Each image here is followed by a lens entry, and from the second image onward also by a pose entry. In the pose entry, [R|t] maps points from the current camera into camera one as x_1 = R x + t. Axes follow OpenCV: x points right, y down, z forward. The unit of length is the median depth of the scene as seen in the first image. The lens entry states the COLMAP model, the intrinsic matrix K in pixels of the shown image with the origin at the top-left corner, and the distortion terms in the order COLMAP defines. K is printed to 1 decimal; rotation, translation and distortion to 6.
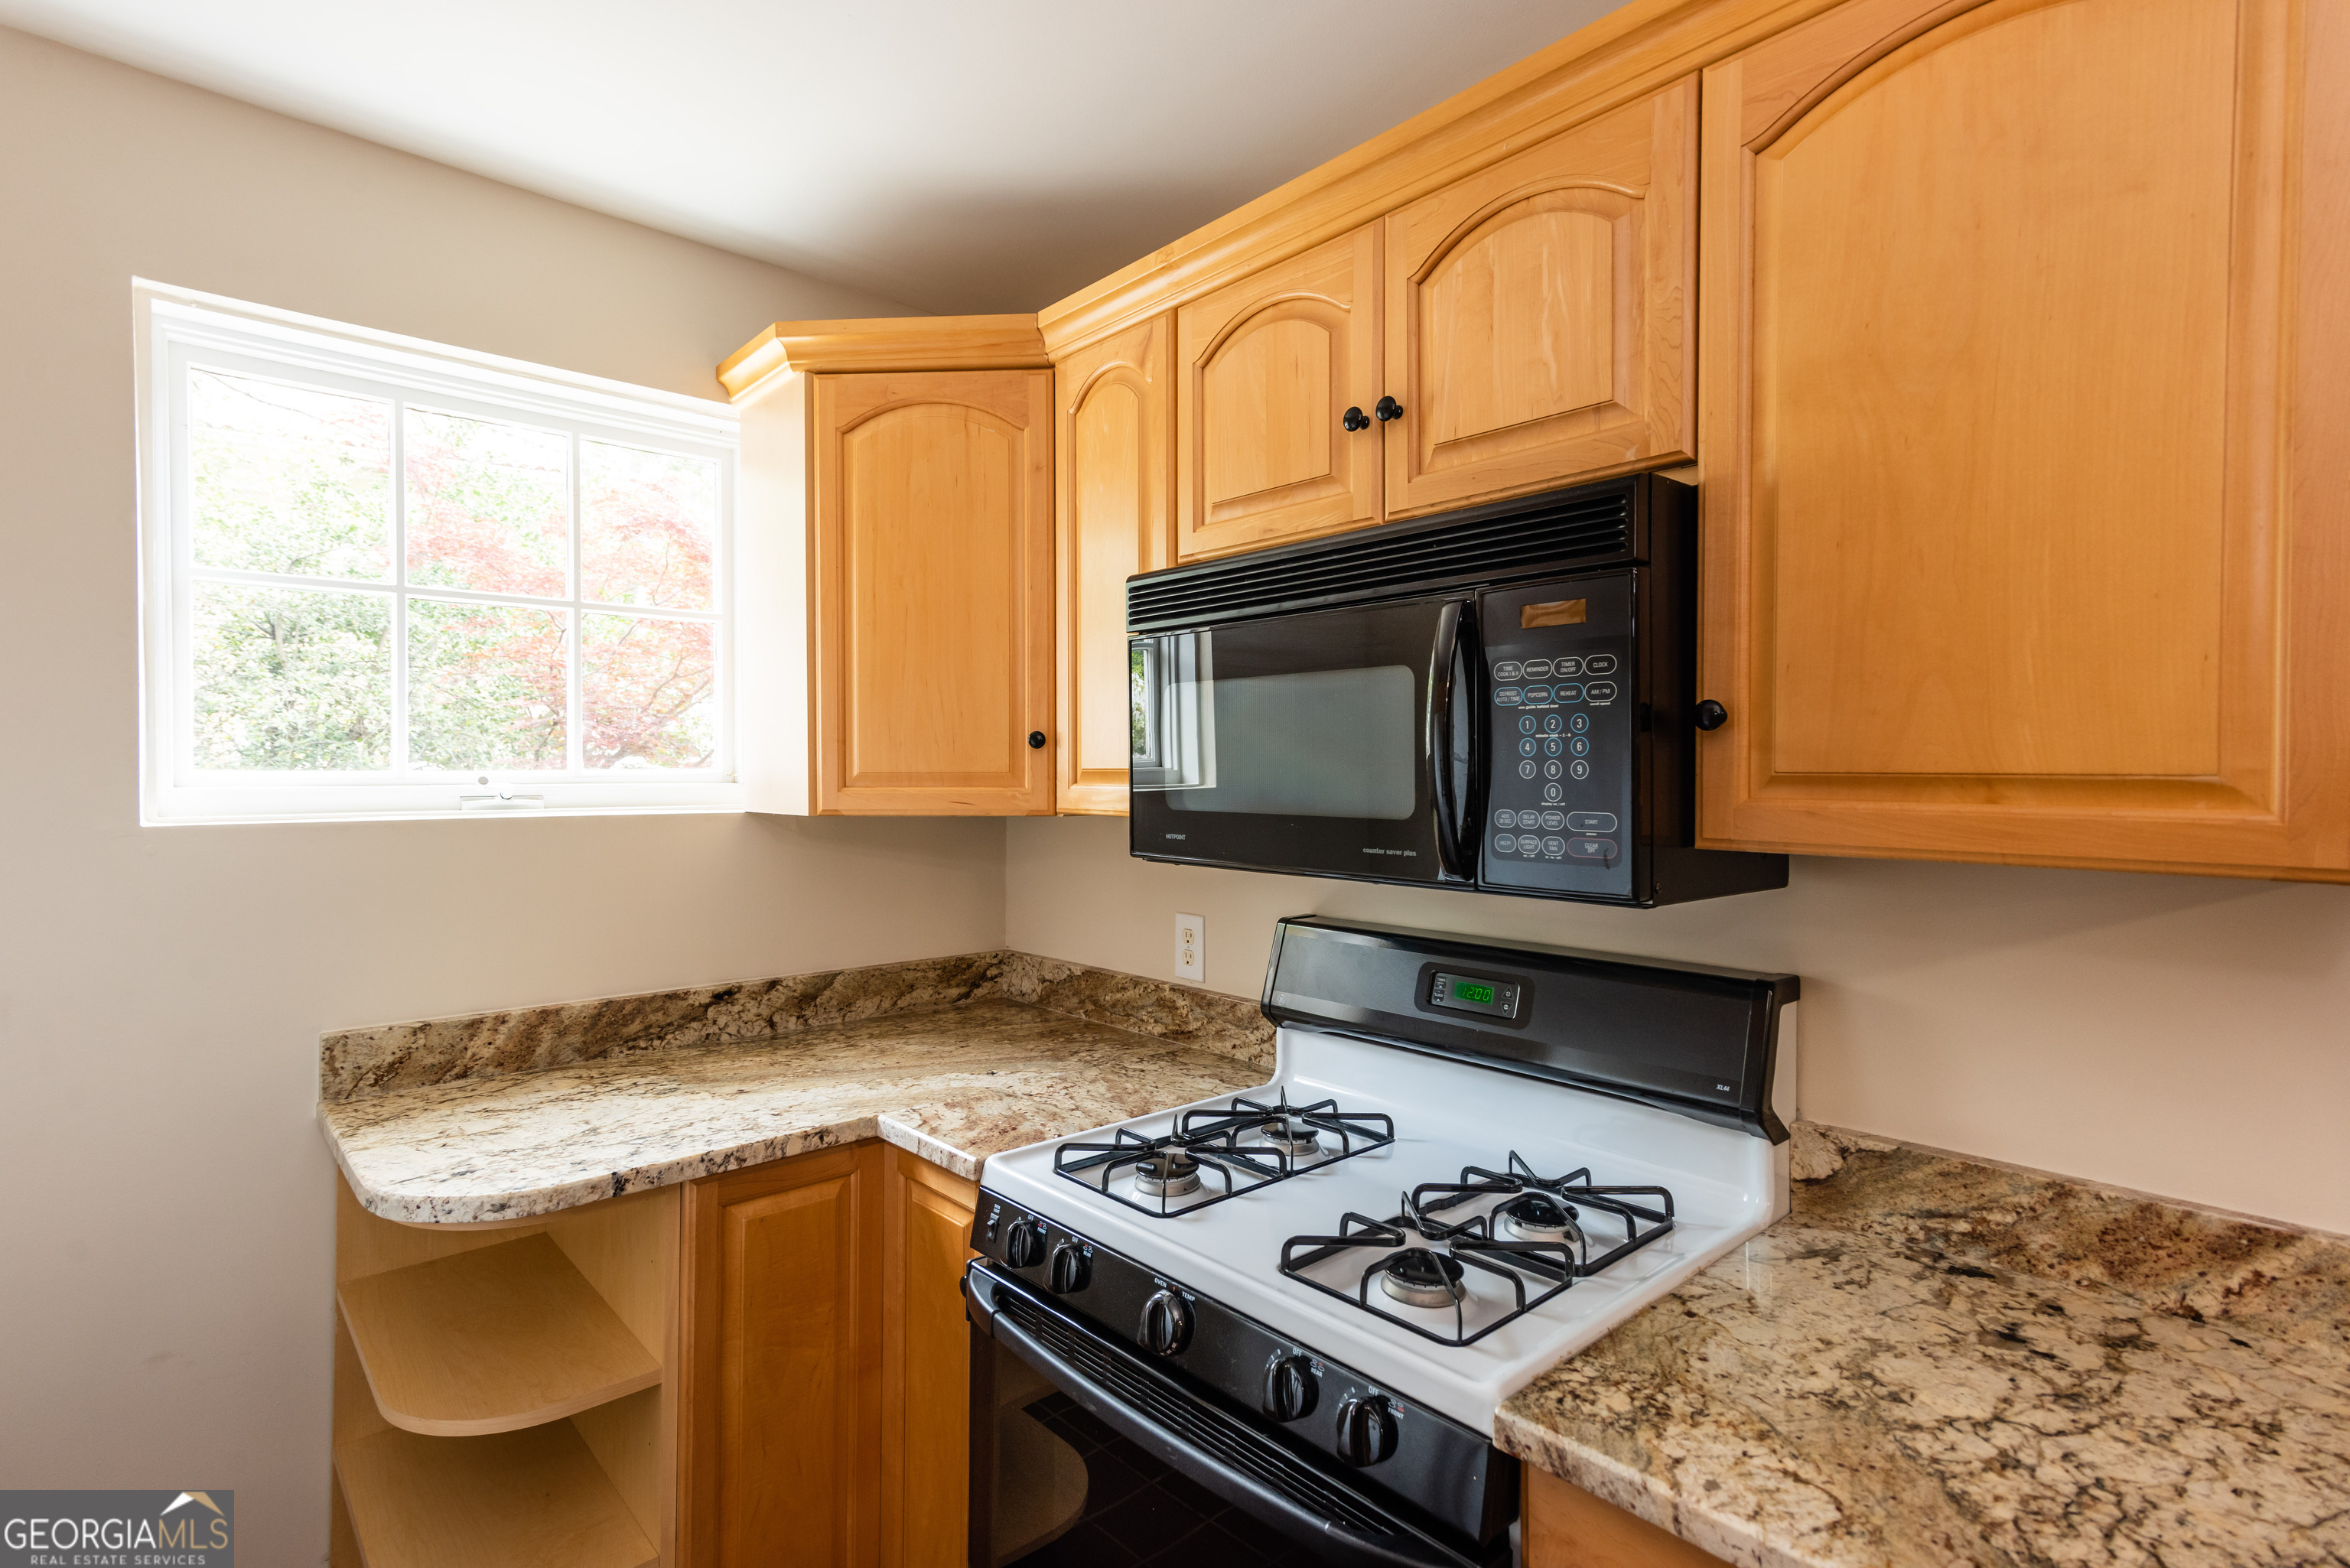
lens RADIAL K [[1138.3, 0, 1167.9], [0, 1138.3, 788.9], [0, 0, 1]] dist [0.015960, -0.000558]
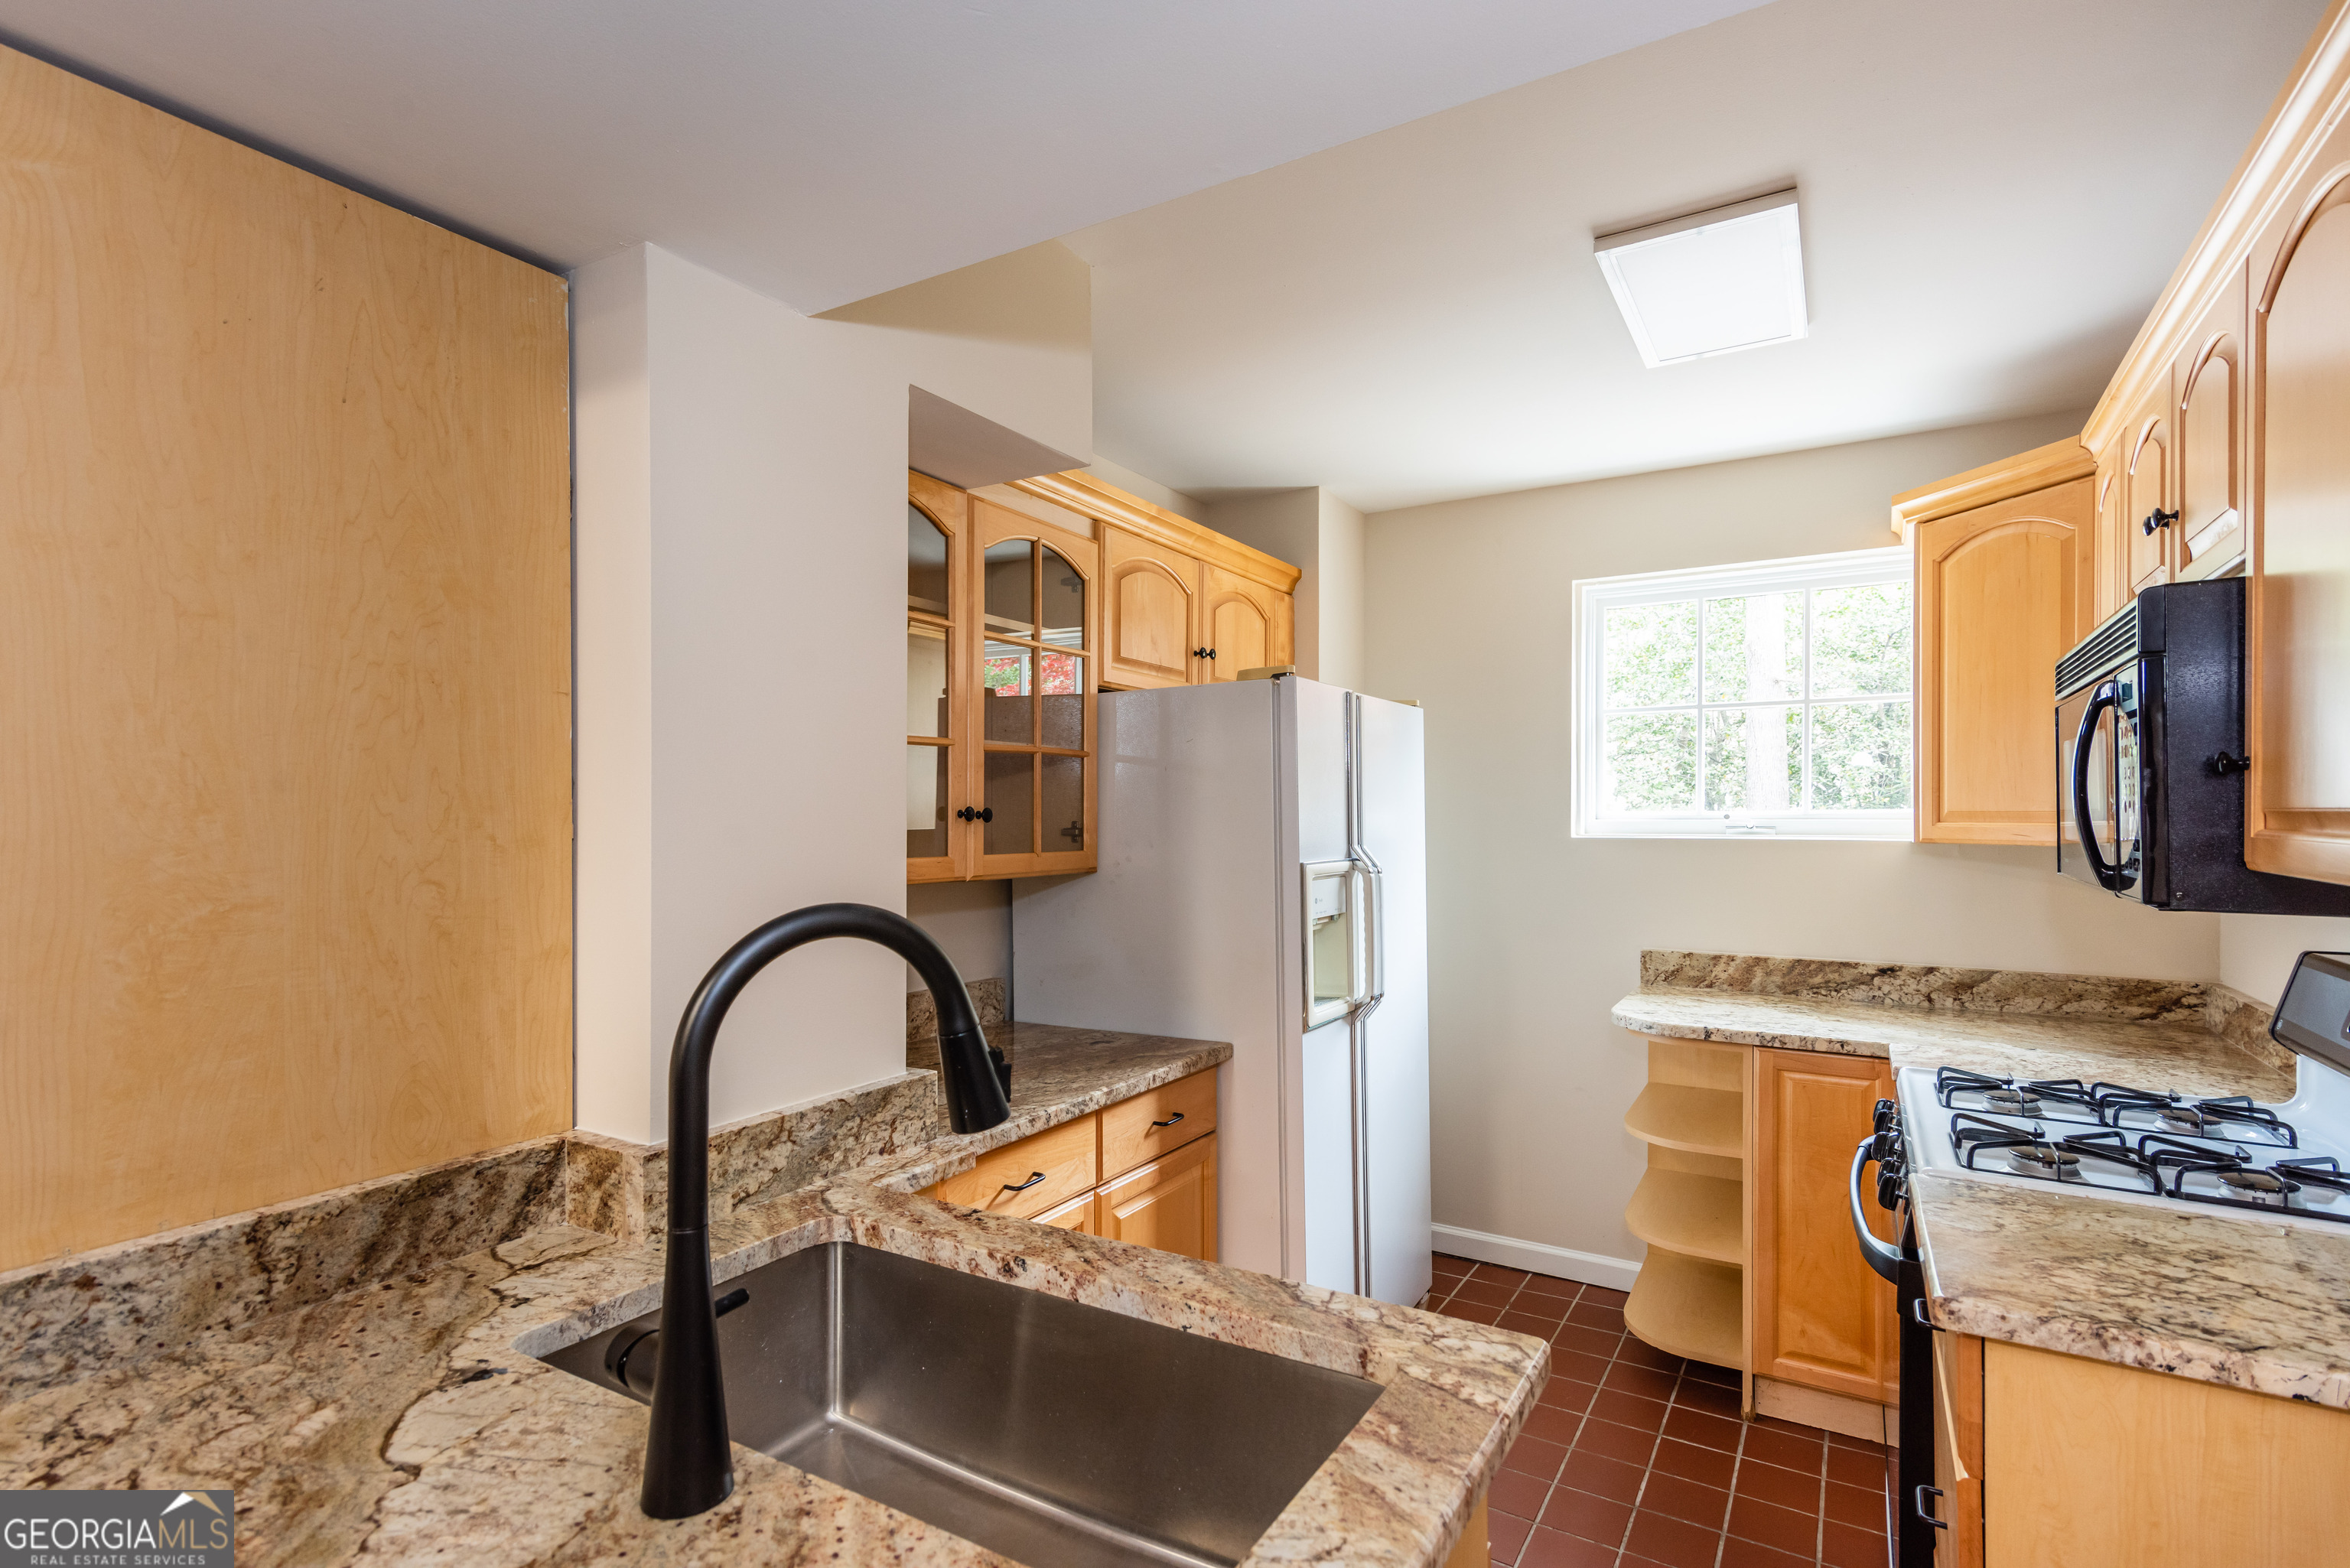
lens RADIAL K [[1138.3, 0, 1177.6], [0, 1138.3, 823.4], [0, 0, 1]] dist [0.015960, -0.000558]
pose [[0.309999, 0.009803, -0.950686, 0.717388], [-0.012834, 0.999899, 0.006126, 0.003582], [0.950650, 0.010303, 0.310093, -0.278722]]
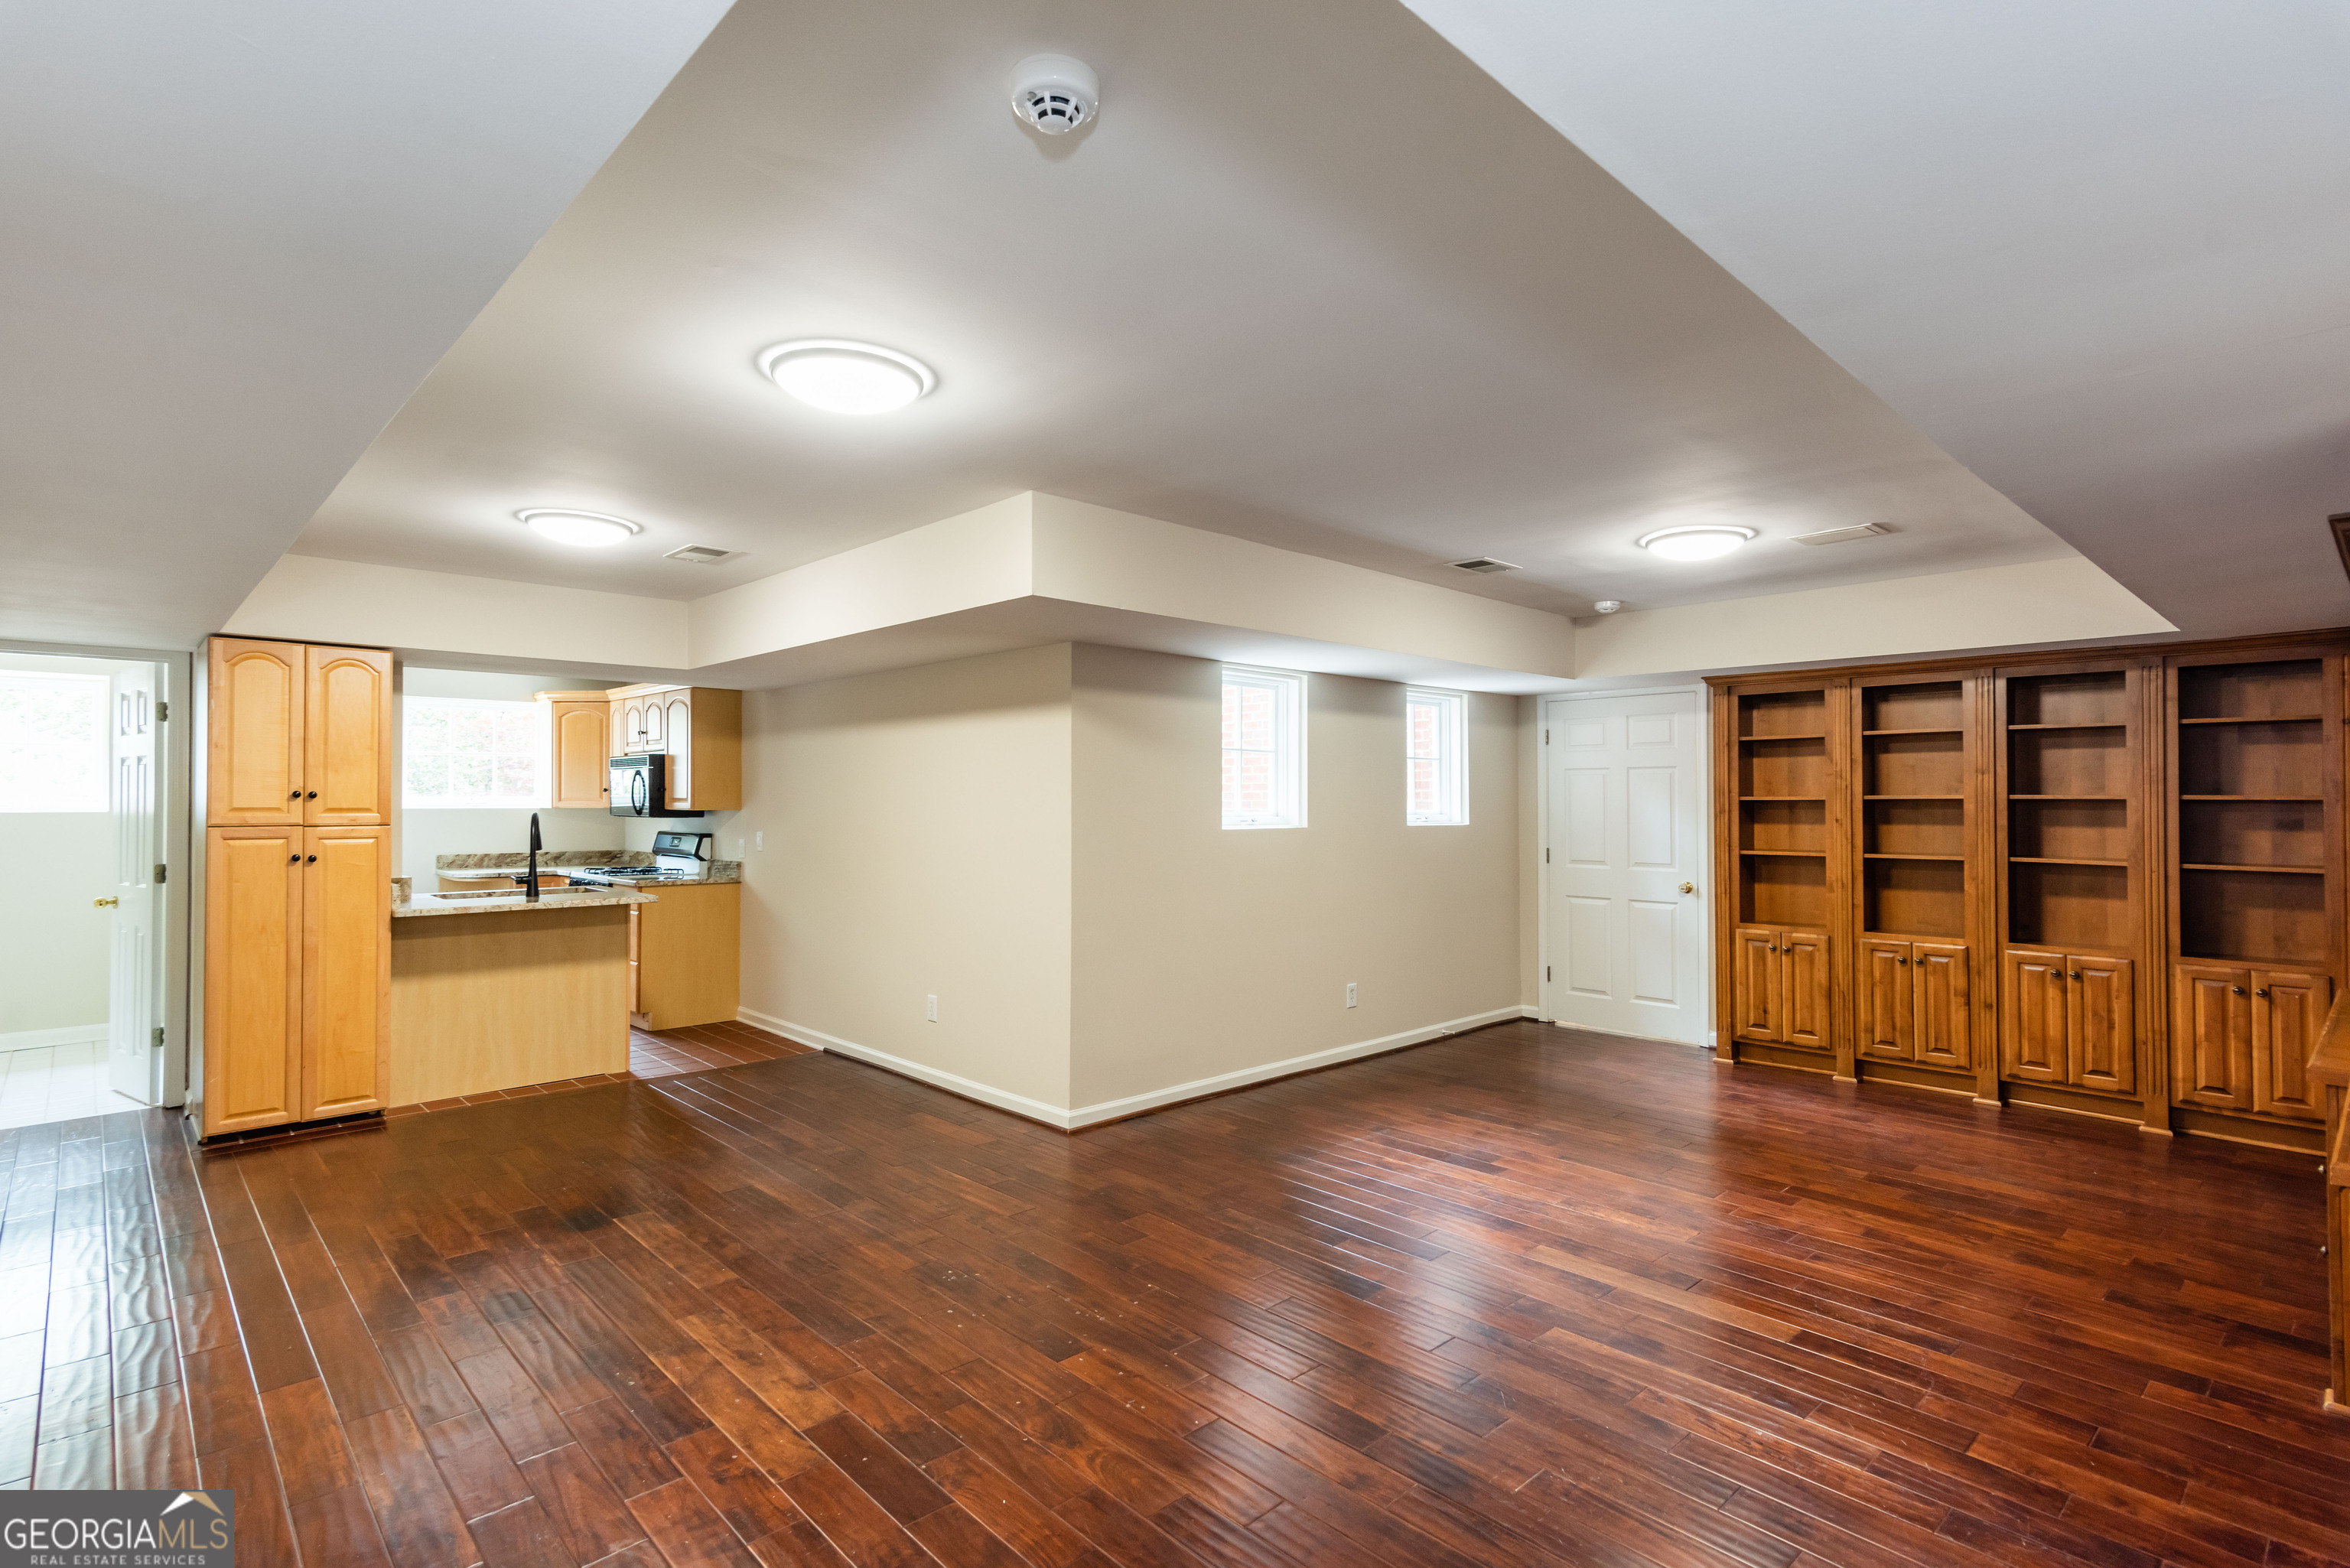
lens RADIAL K [[1138.3, 0, 1162.4], [0, 1138.3, 791.1], [0, 0, 1]] dist [0.015960, -0.000558]
pose [[0.999108, 0.004632, 0.041970, 1.695496], [-0.003853, 0.999819, -0.018634, 0.030082], [-0.042049, 0.018455, 0.998945, -3.186365]]
